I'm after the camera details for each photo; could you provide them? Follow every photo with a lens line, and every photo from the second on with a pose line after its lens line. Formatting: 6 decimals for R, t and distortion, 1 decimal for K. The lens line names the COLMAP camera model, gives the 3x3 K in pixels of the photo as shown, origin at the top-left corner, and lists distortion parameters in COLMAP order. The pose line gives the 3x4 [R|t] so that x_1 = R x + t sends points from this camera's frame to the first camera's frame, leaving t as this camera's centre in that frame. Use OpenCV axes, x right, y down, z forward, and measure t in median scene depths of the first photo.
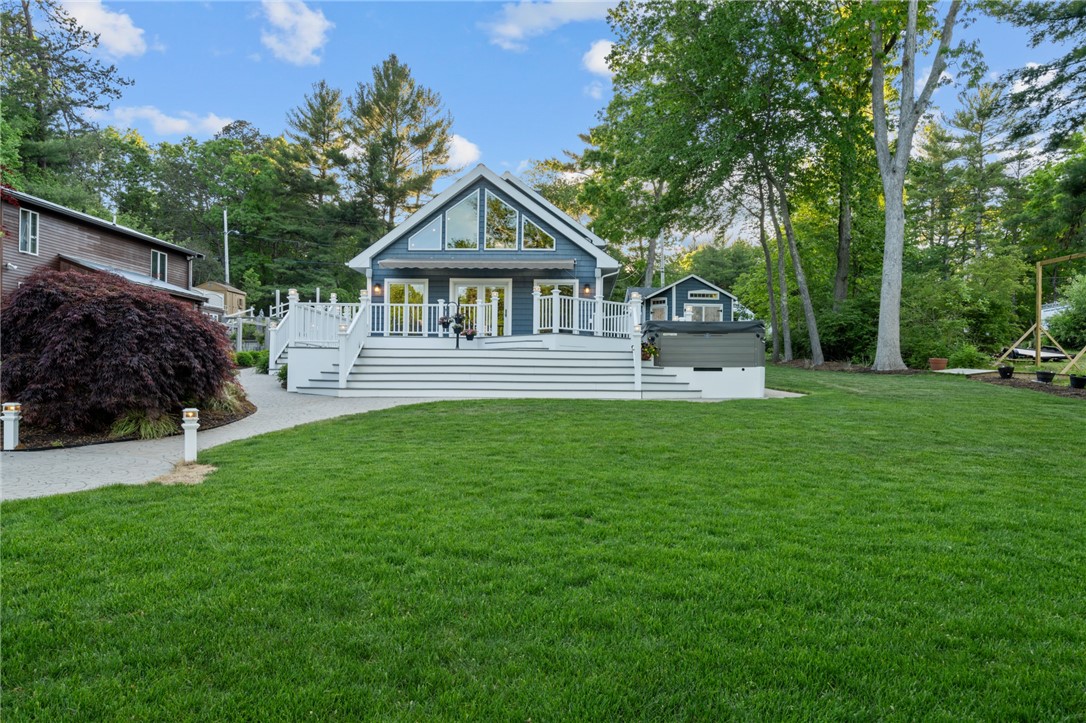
lens RADIAL K [[752.4, 0, 540.9], [0, 752.4, 380.9], [0, 0, 1]] dist [0.002046, 0.000478]
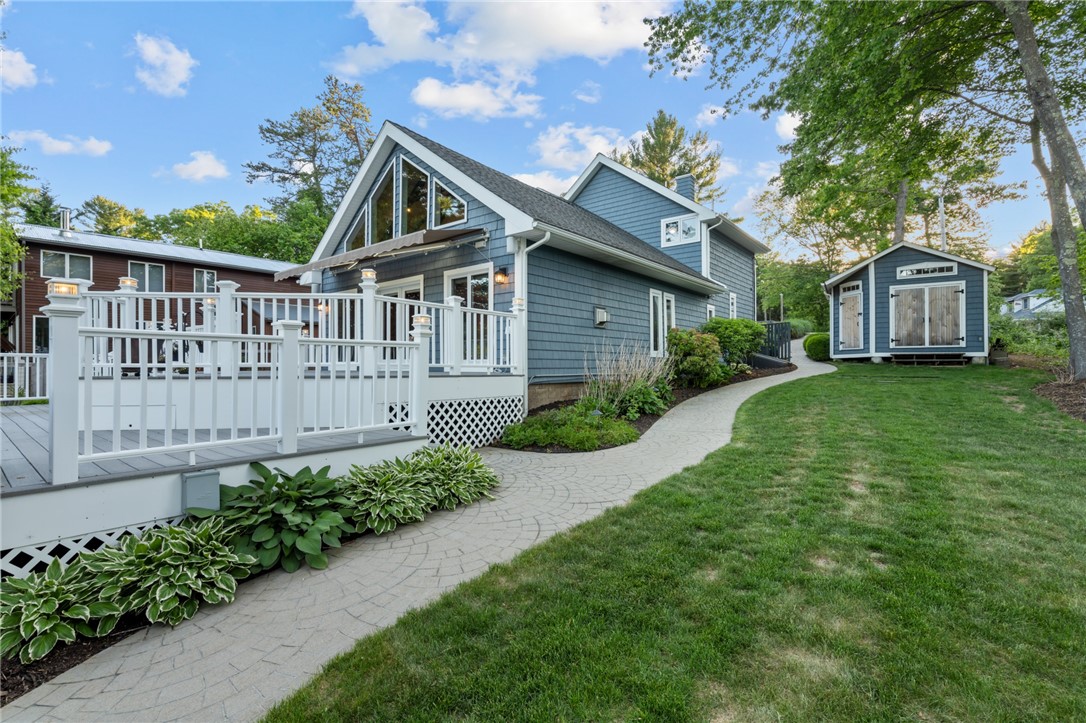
lens RADIAL K [[485.6, 0, 543.0], [0, 485.6, 361.5], [0, 0, 1]] dist [0.001085, 0.000369]
pose [[0.809328, -0.017307, -0.587102, 0.297809], [0.013014, 0.999849, -0.011535, -0.051392], [0.587212, 0.001695, 0.809431, 0.703105]]
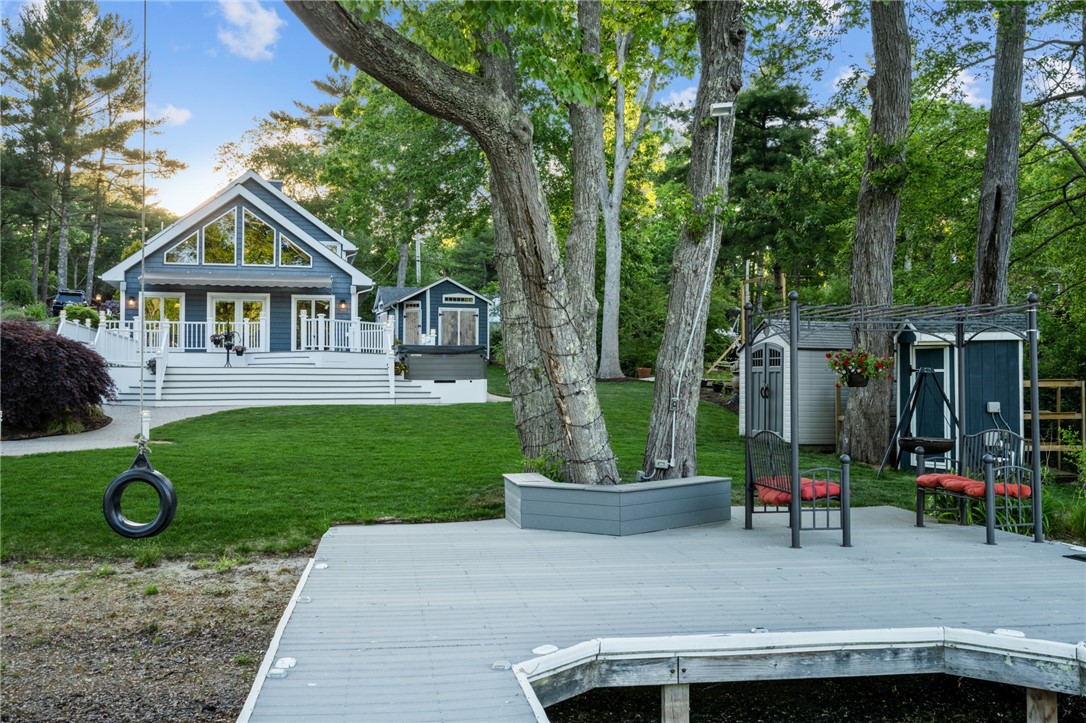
lens RADIAL K [[1072.6, 0, 543.0], [0, 1072.6, 361.5], [0, 0, 1]] dist [0.003041, -0.005982]
pose [[0.963595, -0.004977, 0.267322, -0.070770], [0.011422, 0.999680, -0.022561, -0.003684], [-0.267124, 0.024793, 0.963343, -0.527582]]
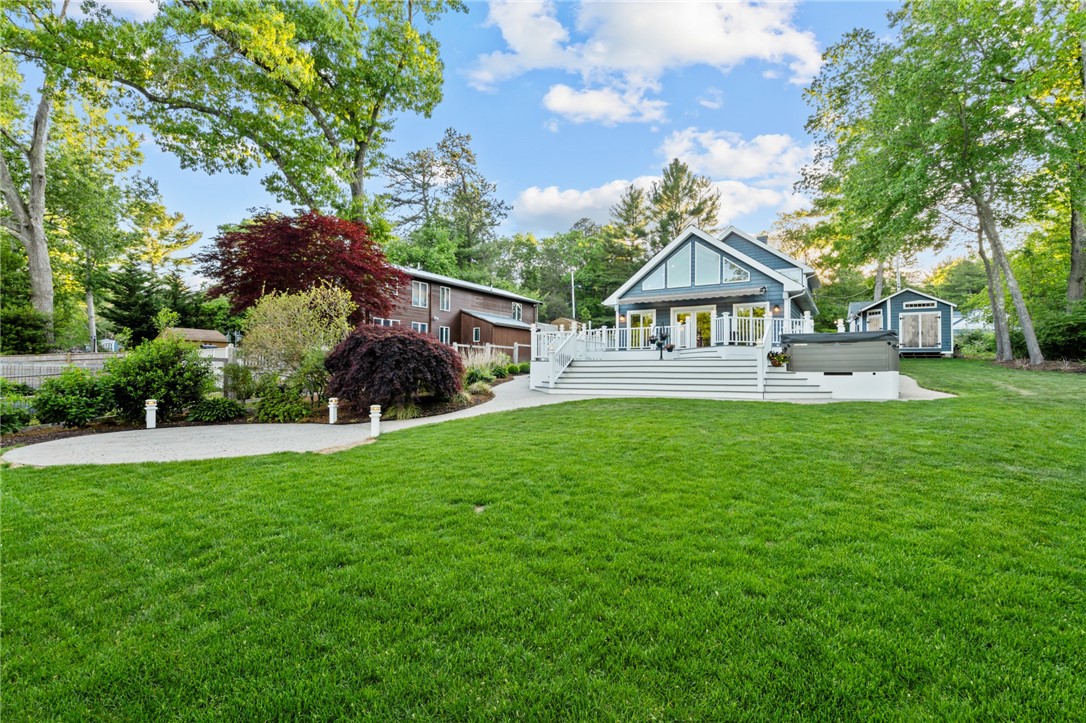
lens RADIAL K [[495.2, 0, 539.0], [0, 495.2, 360.9], [0, 0, 1]] dist [-0.002537, 0.000449]
pose [[0.870485, -0.018256, -0.491857, 0.119791], [0.003449, 0.999514, -0.030995, -0.008002], [0.492183, 0.025284, 0.870124, 0.066502]]
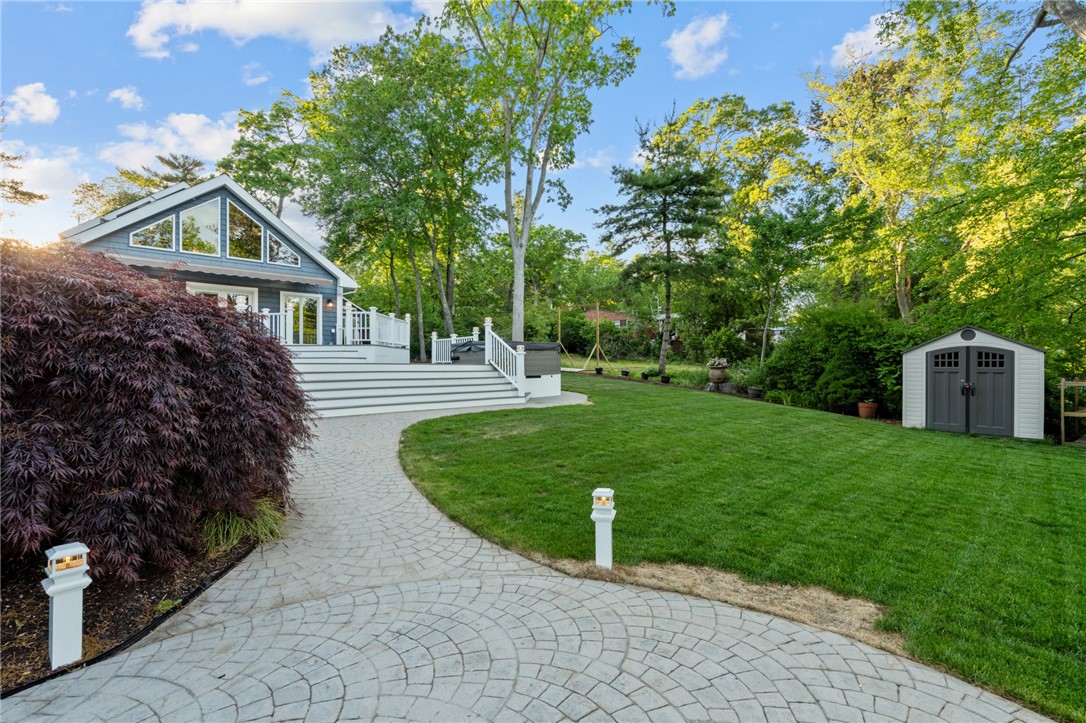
lens RADIAL K [[495.2, 0, 539.0], [0, 495.2, 360.9], [0, 0, 1]] dist [-0.002537, 0.000449]
pose [[0.706033, -0.004445, 0.708165, -0.251566], [0.010521, 0.999936, -0.004212, -0.024826], [-0.708101, 0.010424, 0.706034, 0.216621]]
